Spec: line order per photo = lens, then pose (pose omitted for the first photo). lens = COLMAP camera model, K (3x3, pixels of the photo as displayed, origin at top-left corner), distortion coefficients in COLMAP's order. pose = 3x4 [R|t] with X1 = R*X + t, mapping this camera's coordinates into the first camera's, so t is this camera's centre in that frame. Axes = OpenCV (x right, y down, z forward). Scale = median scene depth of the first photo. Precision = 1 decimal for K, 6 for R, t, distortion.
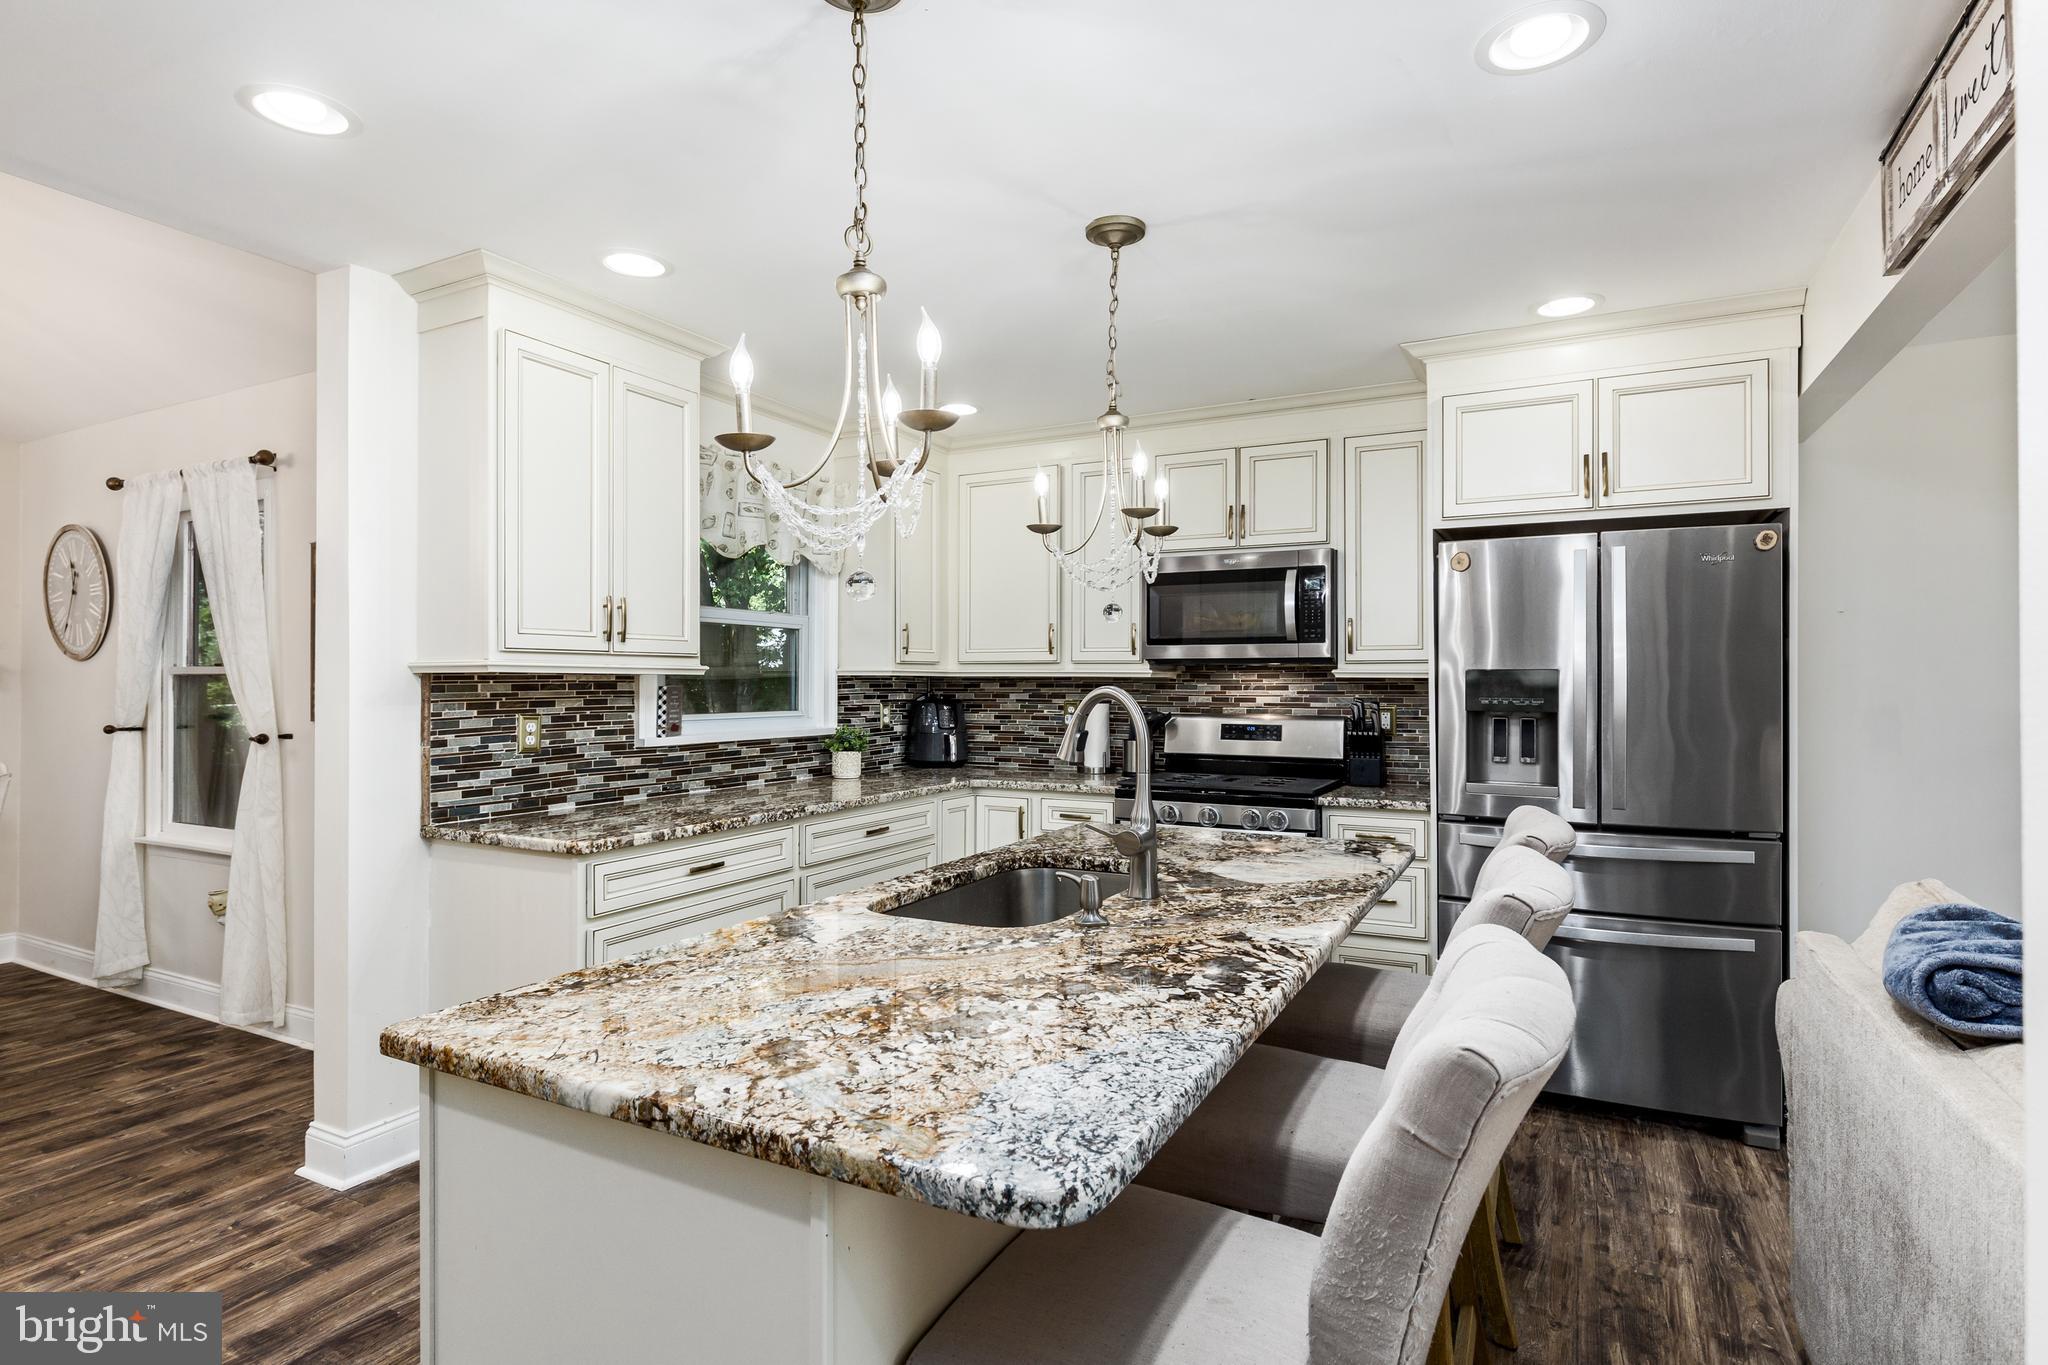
lens RADIAL K [[881.2, 0, 1011.4], [0, 881.2, 674.8], [0, 0, 1]] dist [0.000192, -0.000028]
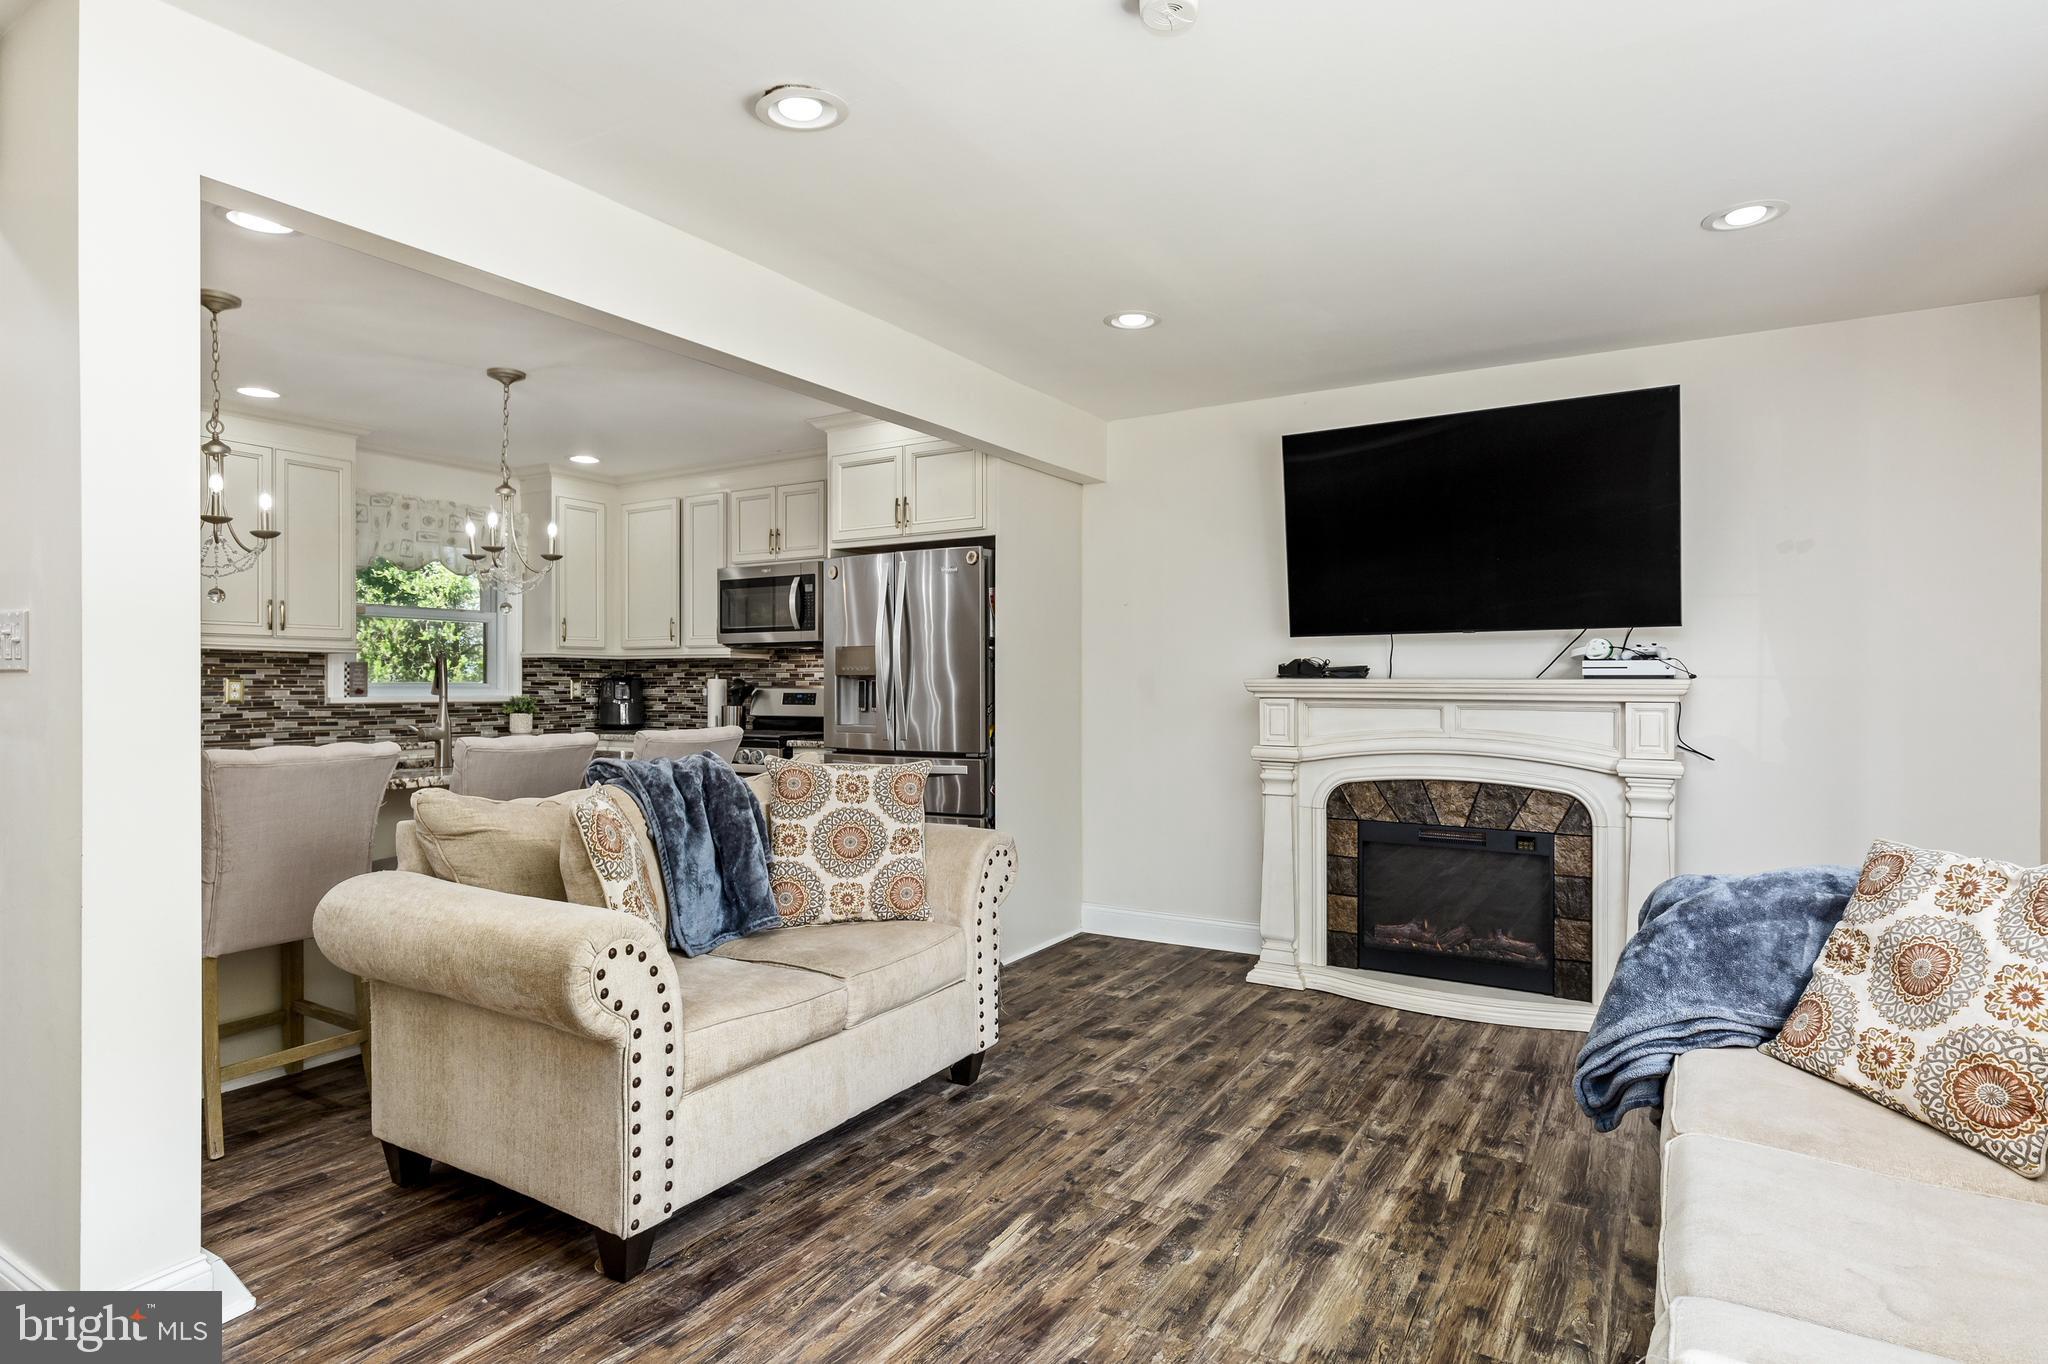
lens RADIAL K [[1039.4, 0, 1136.3], [0, 1039.4, 685.8], [0, 0, 1]] dist [0.001524, -0.001187]
pose [[0.996609, -0.000118, -0.082278, 0.937025], [0.000178, 1.000000, 0.000726, 0.046320], [0.082278, -0.000739, 0.996609, -0.536021]]
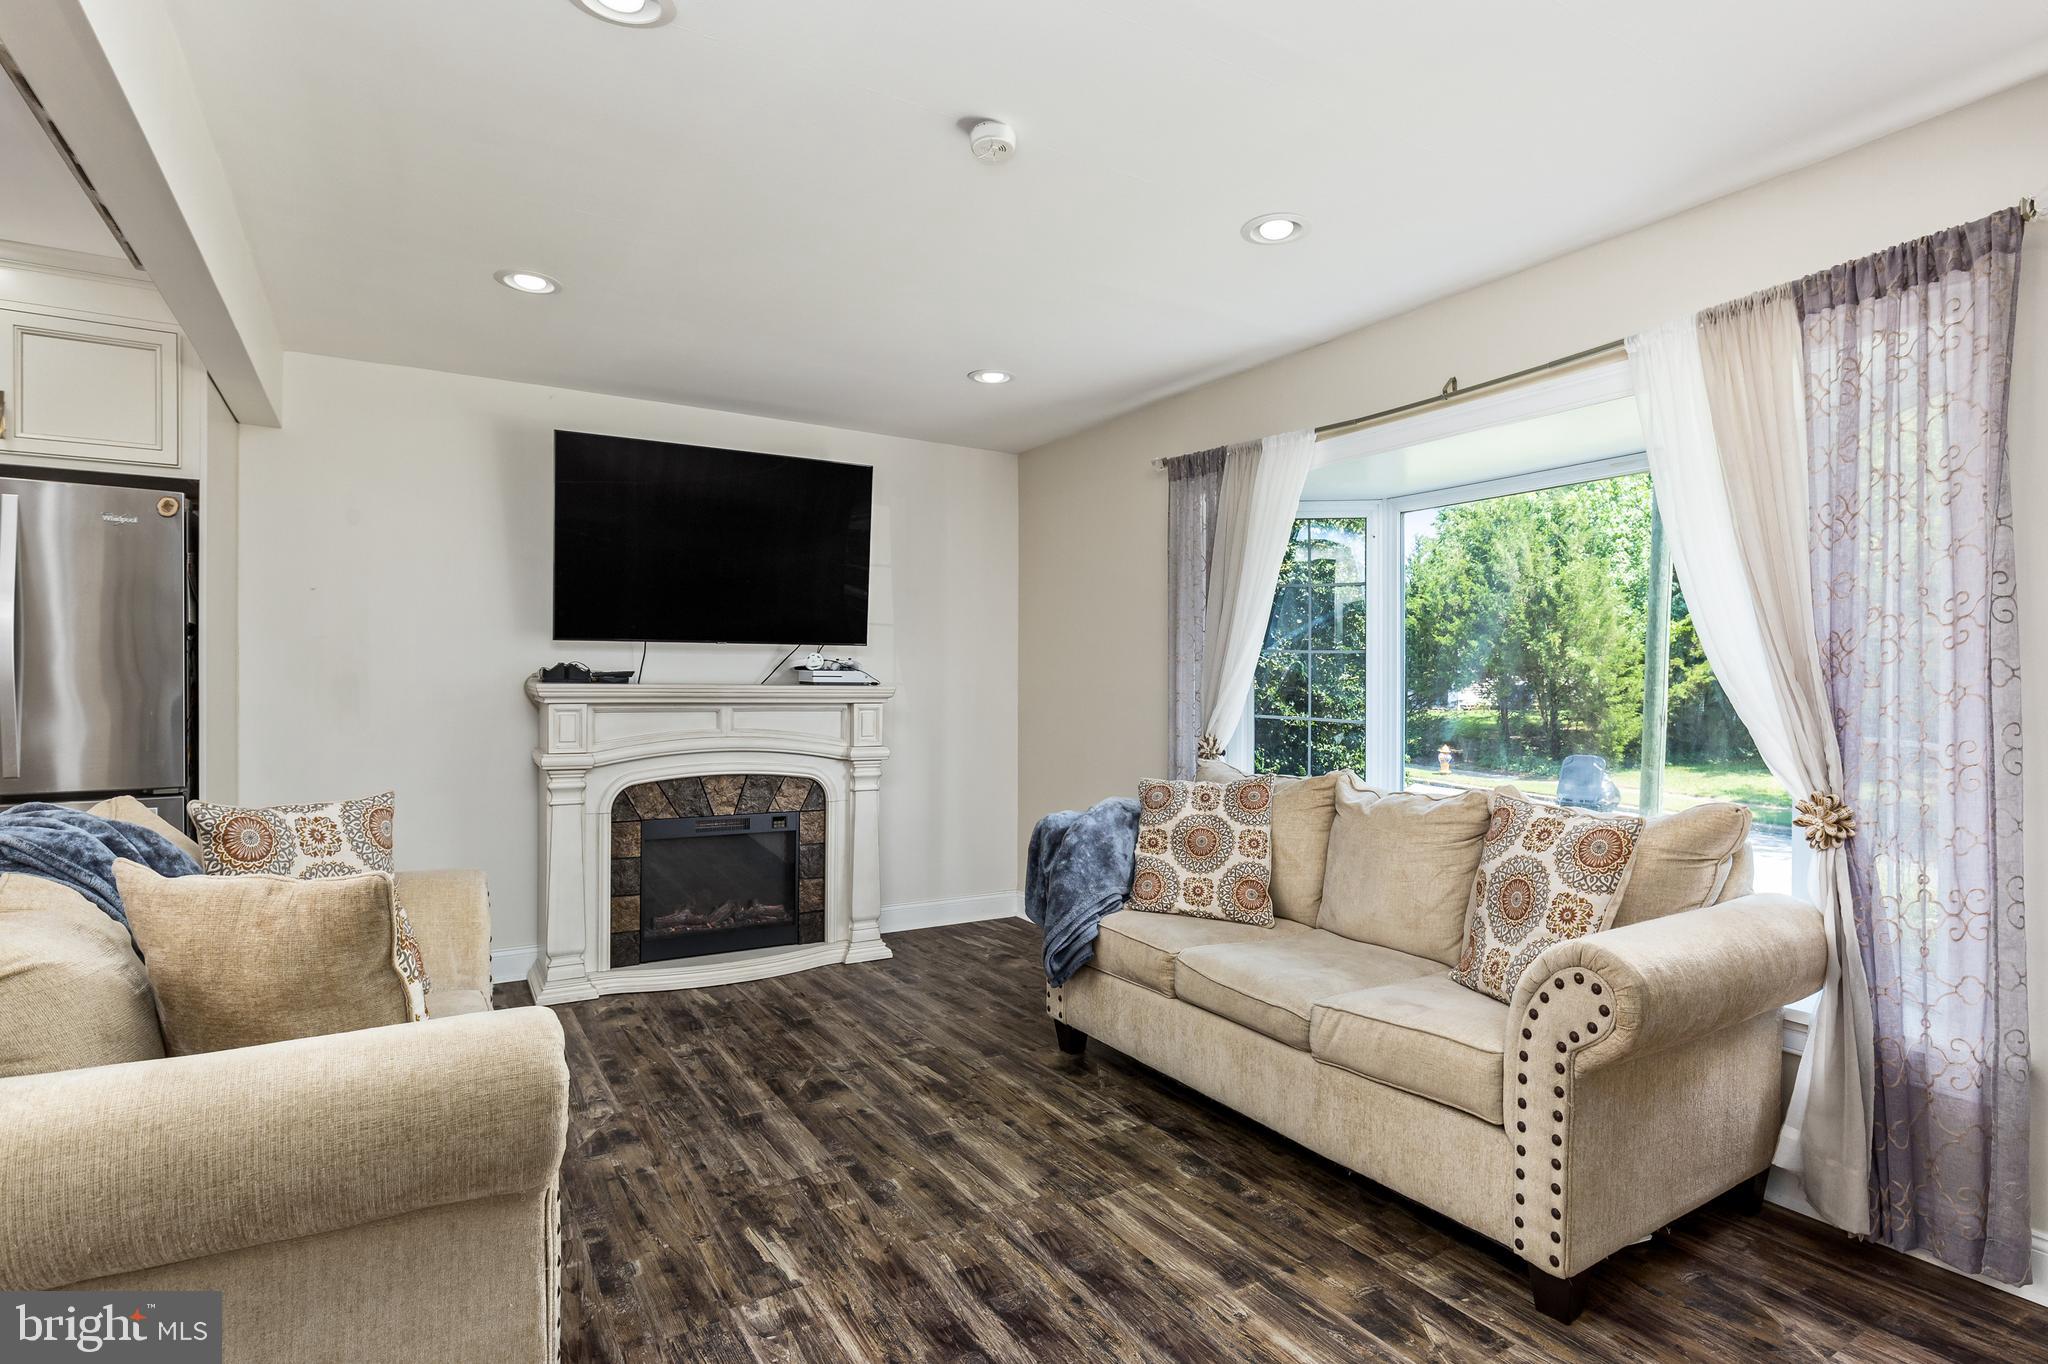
lens RADIAL K [[1083.4, 0, 909.3], [0, 1083.4, 693.5], [0, 0, 1]] dist [0.000445, -0.000578]
pose [[0.573712, -0.003629, 0.819049, 0.228618], [-0.001599, 0.999983, 0.005551, 0.042616], [-0.819055, -0.004494, 0.573697, -0.328476]]
